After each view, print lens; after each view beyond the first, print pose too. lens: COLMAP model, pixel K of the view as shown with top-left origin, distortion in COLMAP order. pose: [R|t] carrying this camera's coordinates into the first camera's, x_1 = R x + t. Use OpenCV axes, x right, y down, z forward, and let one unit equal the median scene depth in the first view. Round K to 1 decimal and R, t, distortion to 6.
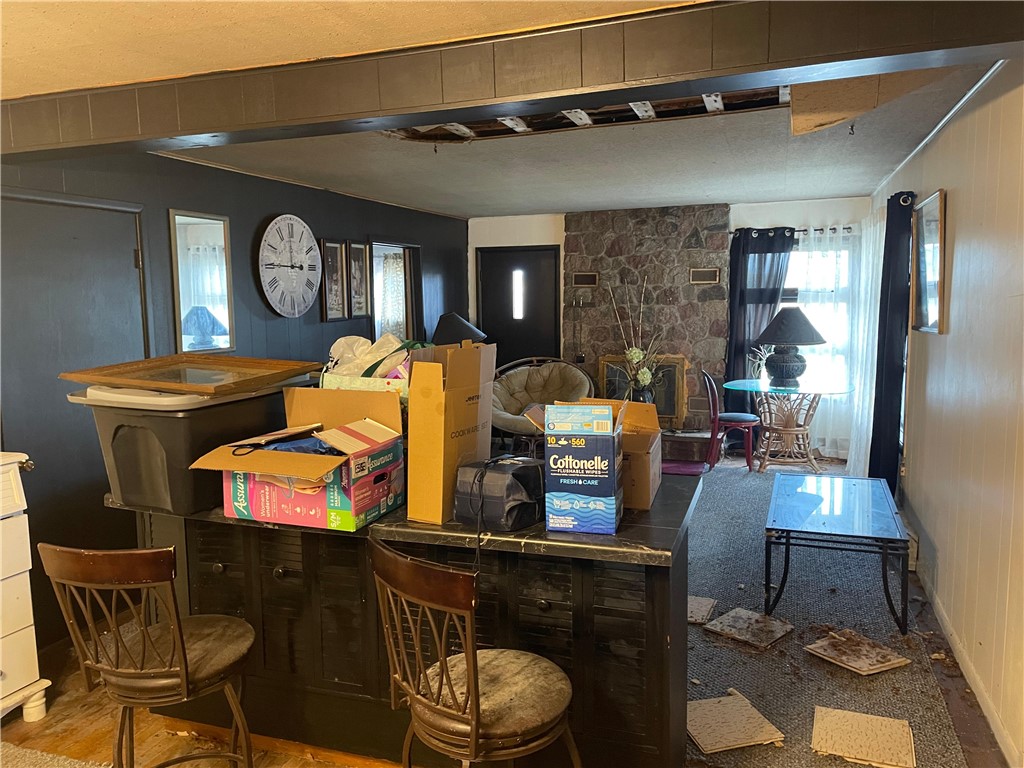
lens RADIAL K [[762.2, 0, 512.0], [0, 762.2, 384.0], [0, 0, 1]] dist [0.092563, -0.111819]
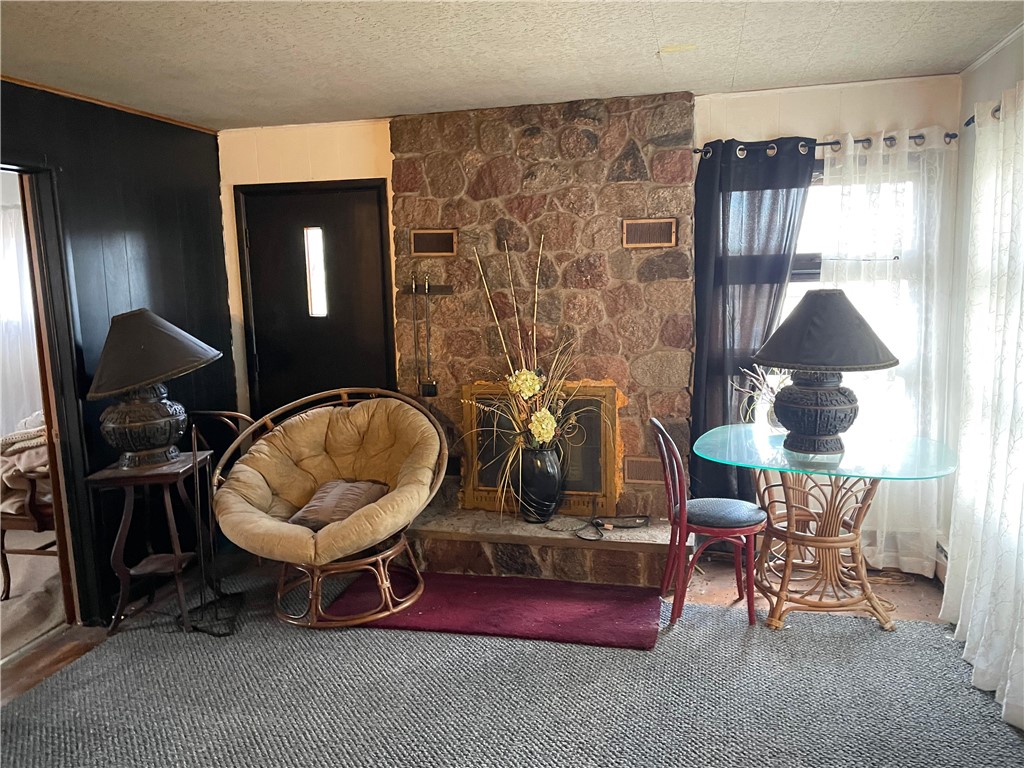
lens RADIAL K [[763.7, 0, 525.9], [0, 763.7, 381.3], [0, 0, 1]] dist [0.096471, -0.114759]
pose [[0.993833, -0.026720, 0.107623, 0.105122], [0.024493, 0.999459, 0.021961, -0.051771], [-0.108152, -0.019189, 0.993949, 0.475927]]
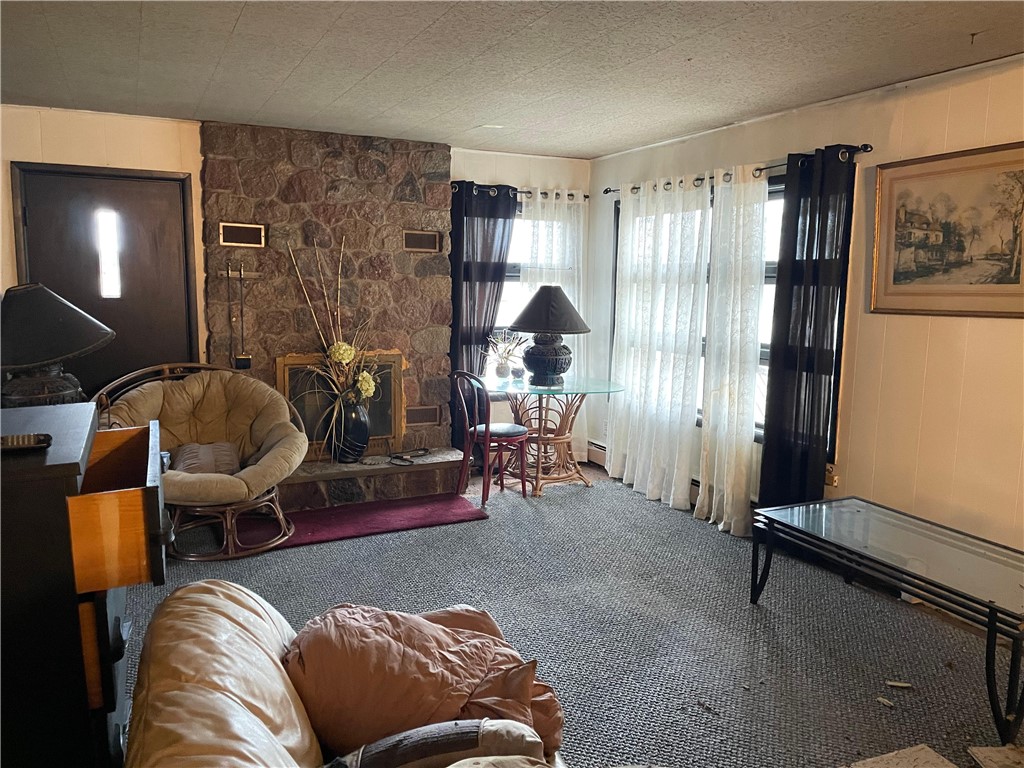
lens RADIAL K [[762.2, 0, 512.0], [0, 762.2, 384.0], [0, 0, 1]] dist [0.092563, -0.111819]
pose [[0.704327, -0.074210, 0.705986, -0.213562], [0.057971, 0.997212, 0.046988, -0.034072], [-0.707504, 0.007832, 0.706666, 0.421904]]
